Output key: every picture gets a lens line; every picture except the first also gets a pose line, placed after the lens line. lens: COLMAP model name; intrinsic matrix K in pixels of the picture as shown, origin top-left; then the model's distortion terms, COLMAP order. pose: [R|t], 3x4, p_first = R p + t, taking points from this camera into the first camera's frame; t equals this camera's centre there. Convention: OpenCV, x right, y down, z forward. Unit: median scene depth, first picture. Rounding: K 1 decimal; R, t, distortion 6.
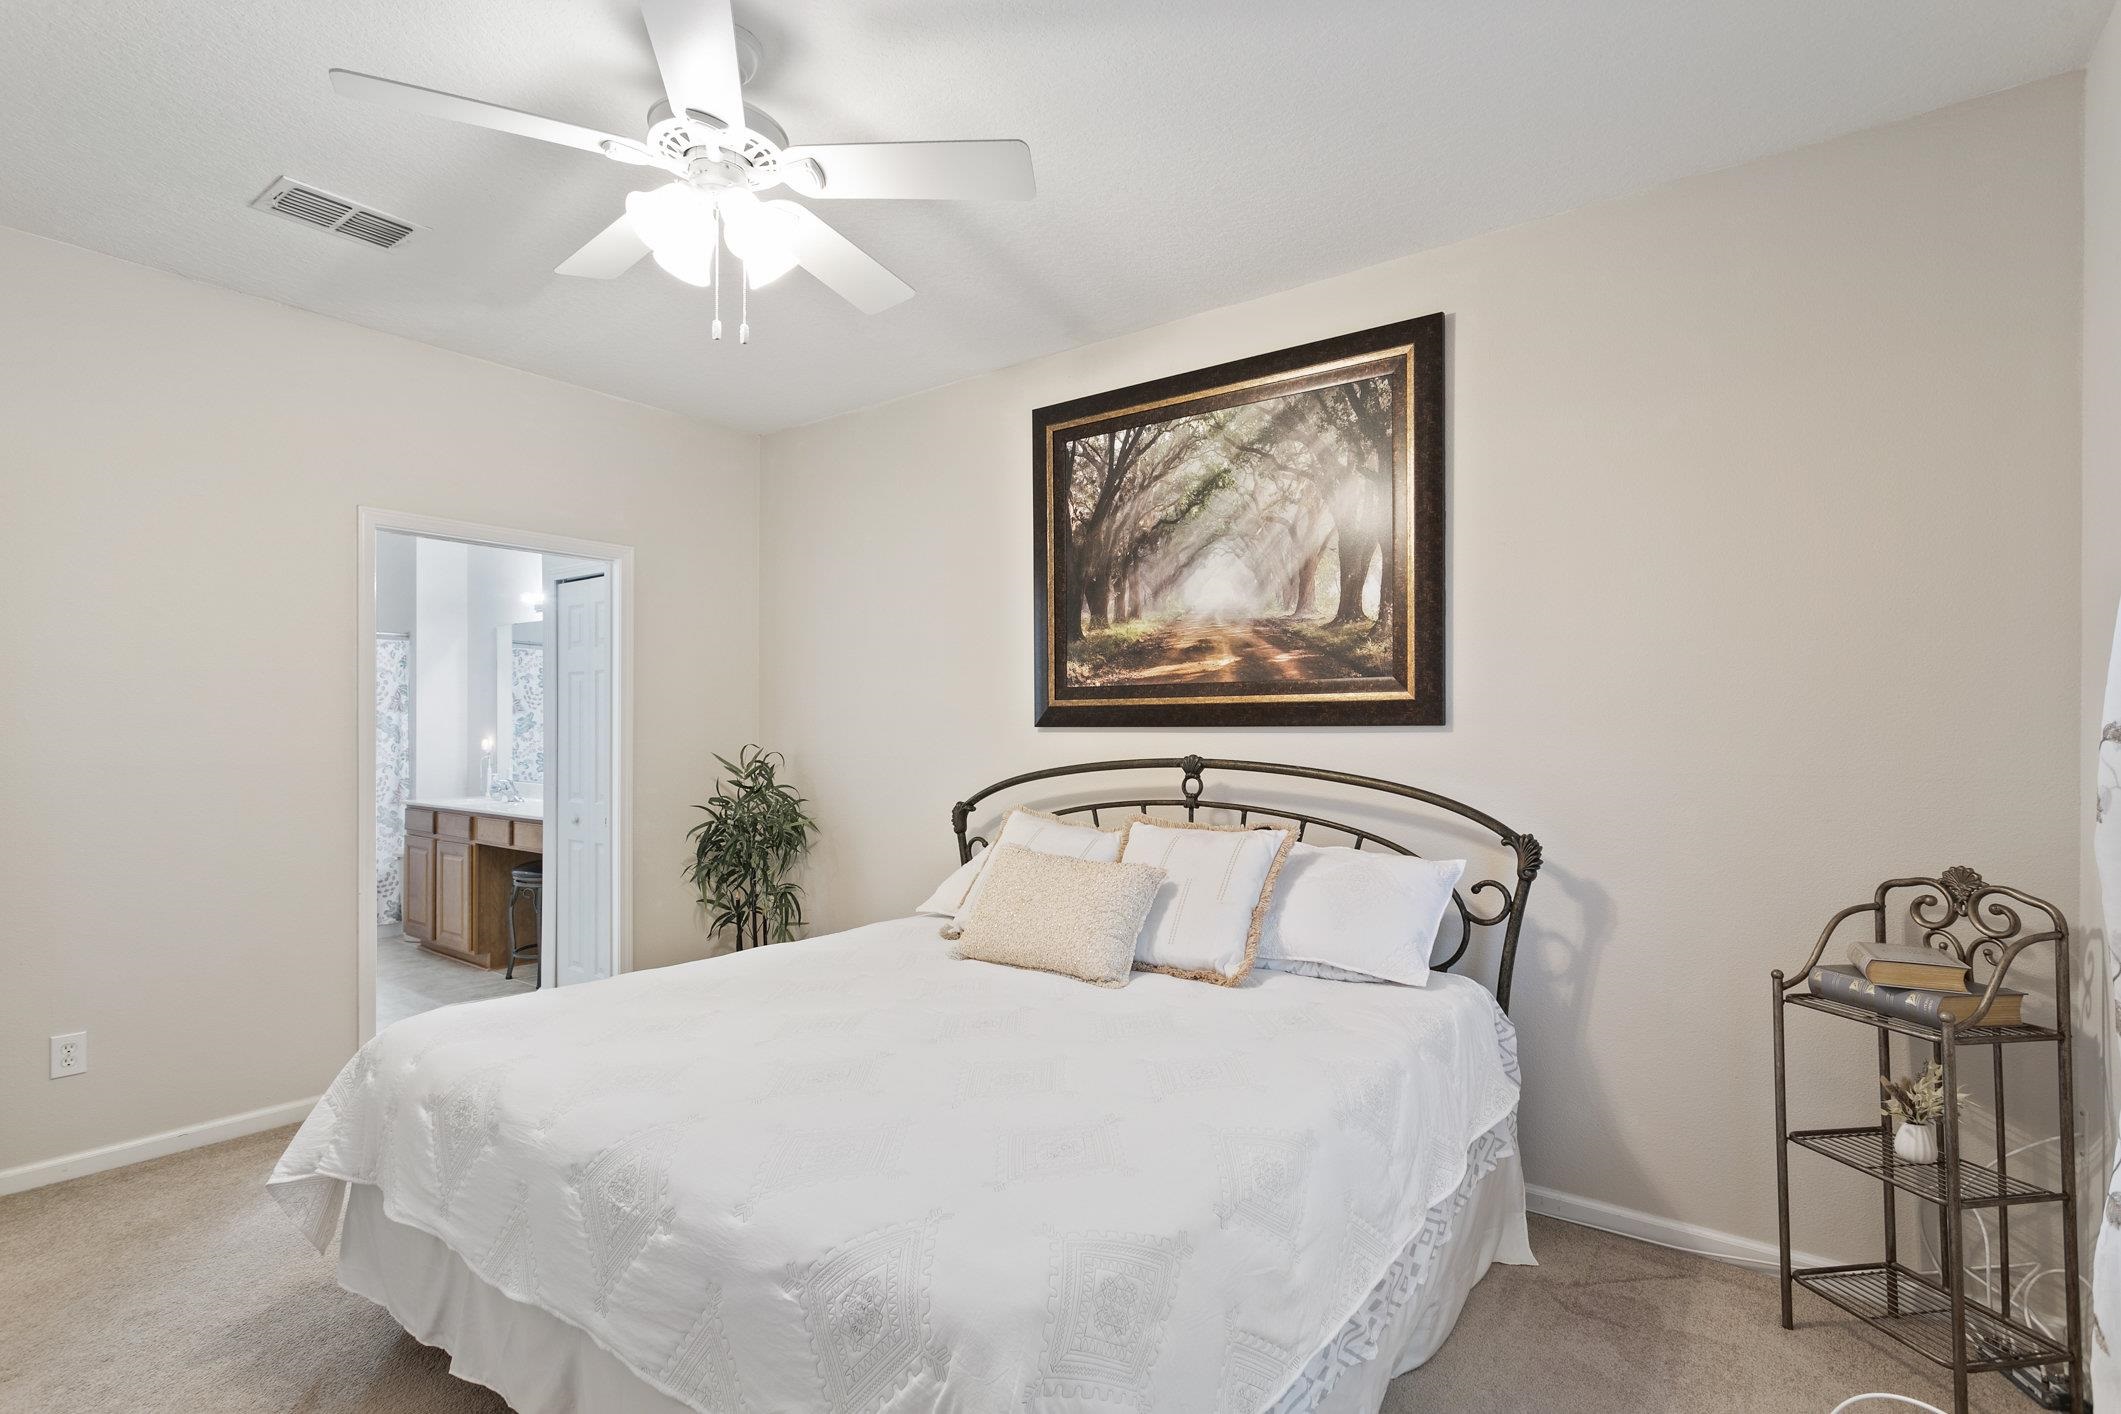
lens RADIAL K [[1043.5, 0, 1060.4], [0, 1043.5, 723.5], [0, 0, 1]] dist [-0.000136, 0.000246]
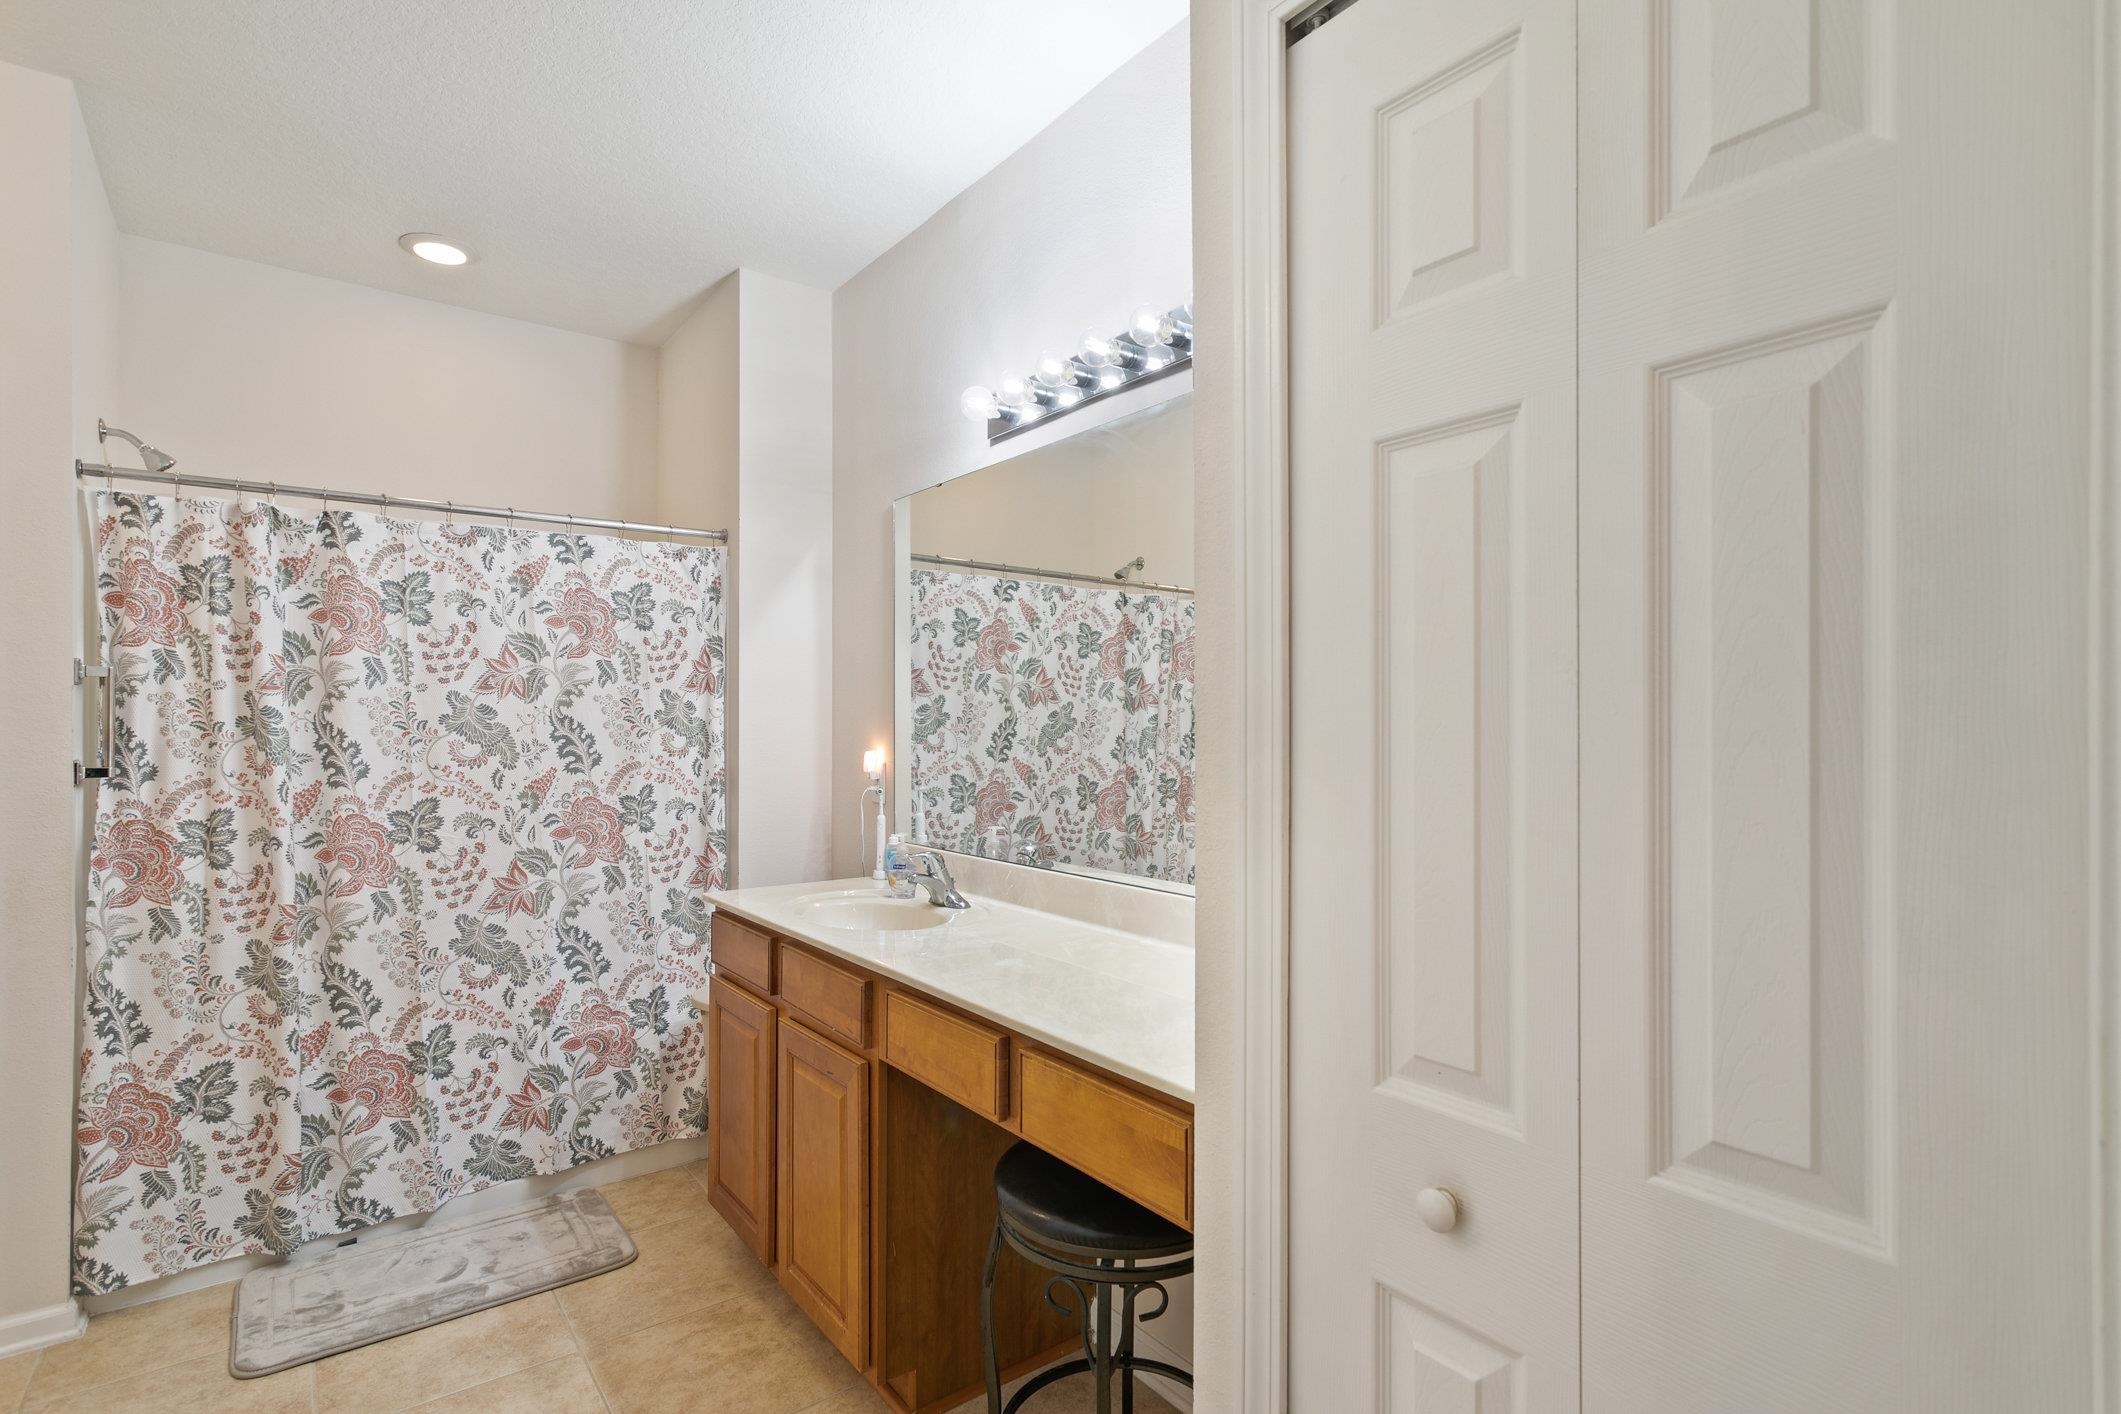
lens RADIAL K [[1030.4, 0, 1045.2], [0, 1030.4, 726.0], [0, 0, 1]] dist [0.009834, 0.000906]
pose [[0.961143, 0.000094, -0.276050, -0.352128], [0.000850, 0.999994, 0.003300, 0.002827], [0.276049, -0.003406, 0.961138, 0.585026]]
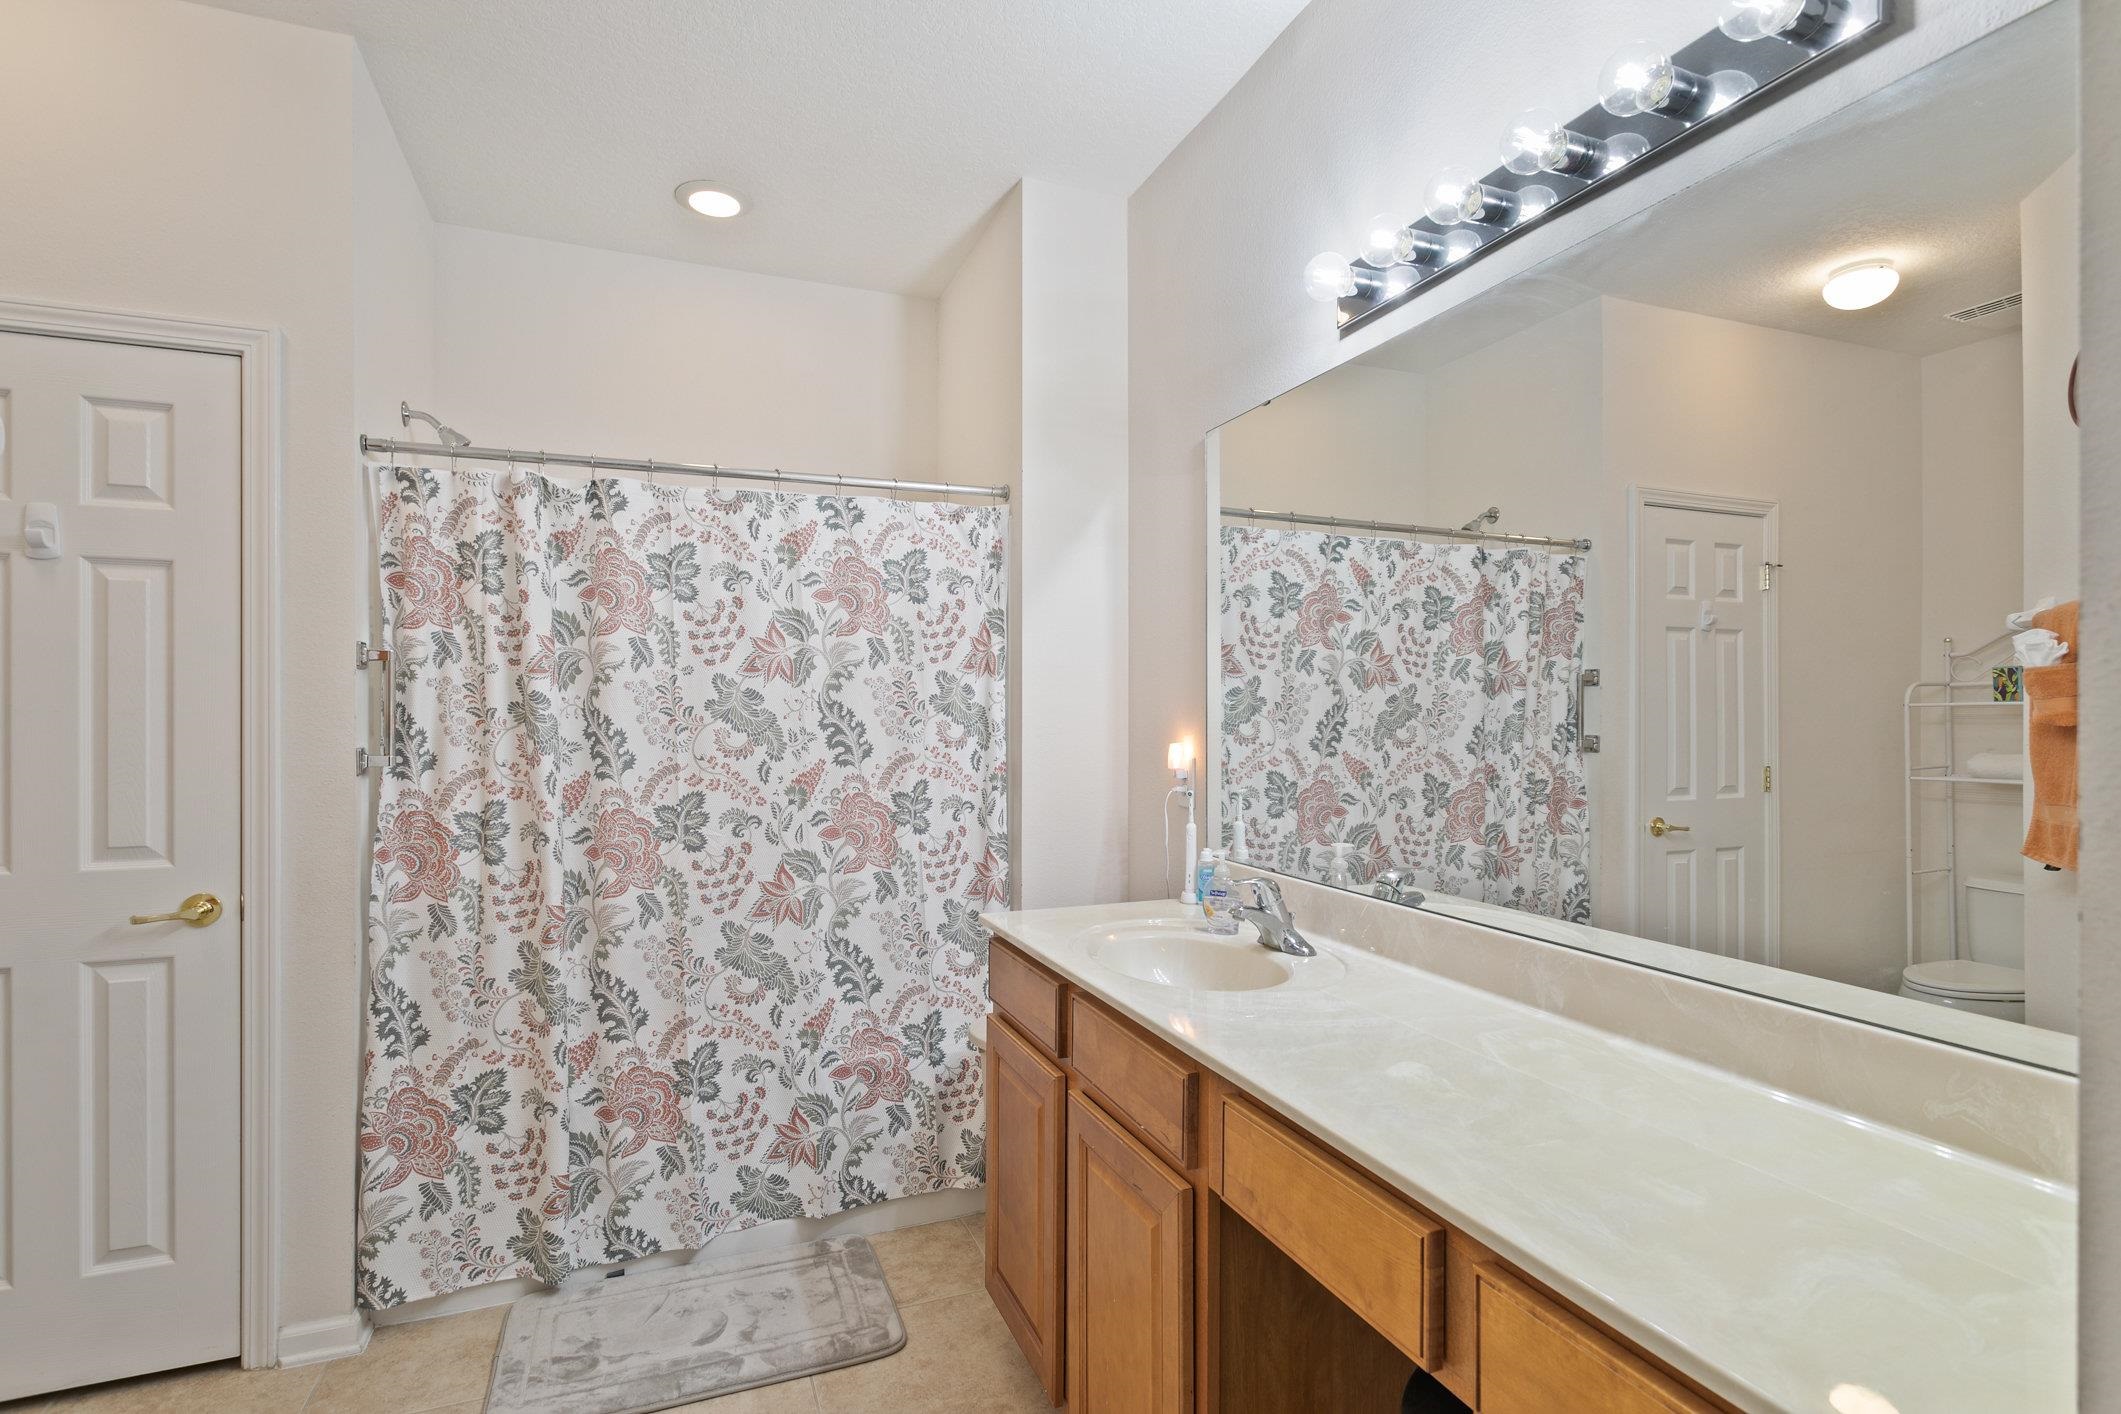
lens RADIAL K [[1011.5, 0, 1055.0], [0, 1011.5, 721.4], [0, 0, 1]] dist [0.000380, 0.000216]
pose [[0.856955, 0.002969, -0.515382, -0.402472], [0.001679, 0.999962, 0.008553, 0.004274], [0.515388, -0.008195, 0.856918, 0.668204]]
